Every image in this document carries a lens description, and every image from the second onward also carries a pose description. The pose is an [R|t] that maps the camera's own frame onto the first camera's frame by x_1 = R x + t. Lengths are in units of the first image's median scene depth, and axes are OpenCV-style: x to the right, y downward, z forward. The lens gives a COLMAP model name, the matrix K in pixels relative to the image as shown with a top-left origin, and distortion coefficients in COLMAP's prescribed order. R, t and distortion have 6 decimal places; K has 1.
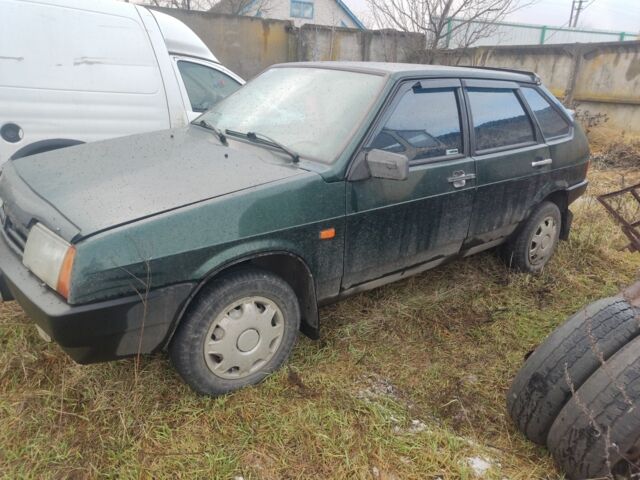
lens RADIAL K [[456.6, 0, 320.1], [0, 456.6, 240.9], [0, 0, 1]] dist [-0.008711, -0.015922]
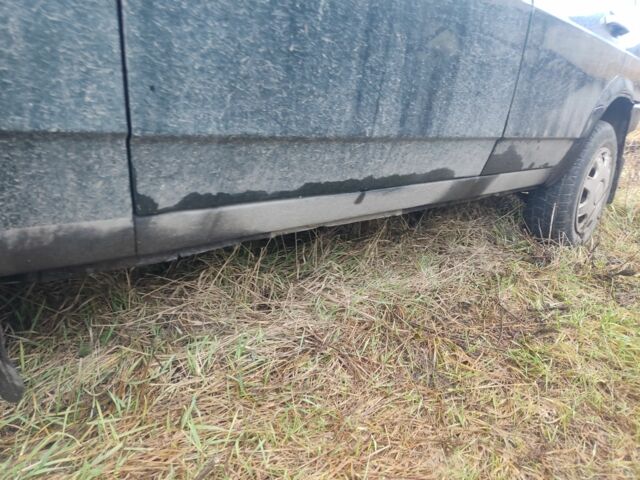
lens RADIAL K [[456.6, 0, 319.3], [0, 456.6, 239.5], [0, 0, 1]] dist [-0.008711, -0.015922]
pose [[0.992604, 0.019219, 0.119864, 0.097698], [-0.013864, 0.998875, -0.045354, 0.113015], [-0.120601, 0.043357, 0.991754, 0.595229]]
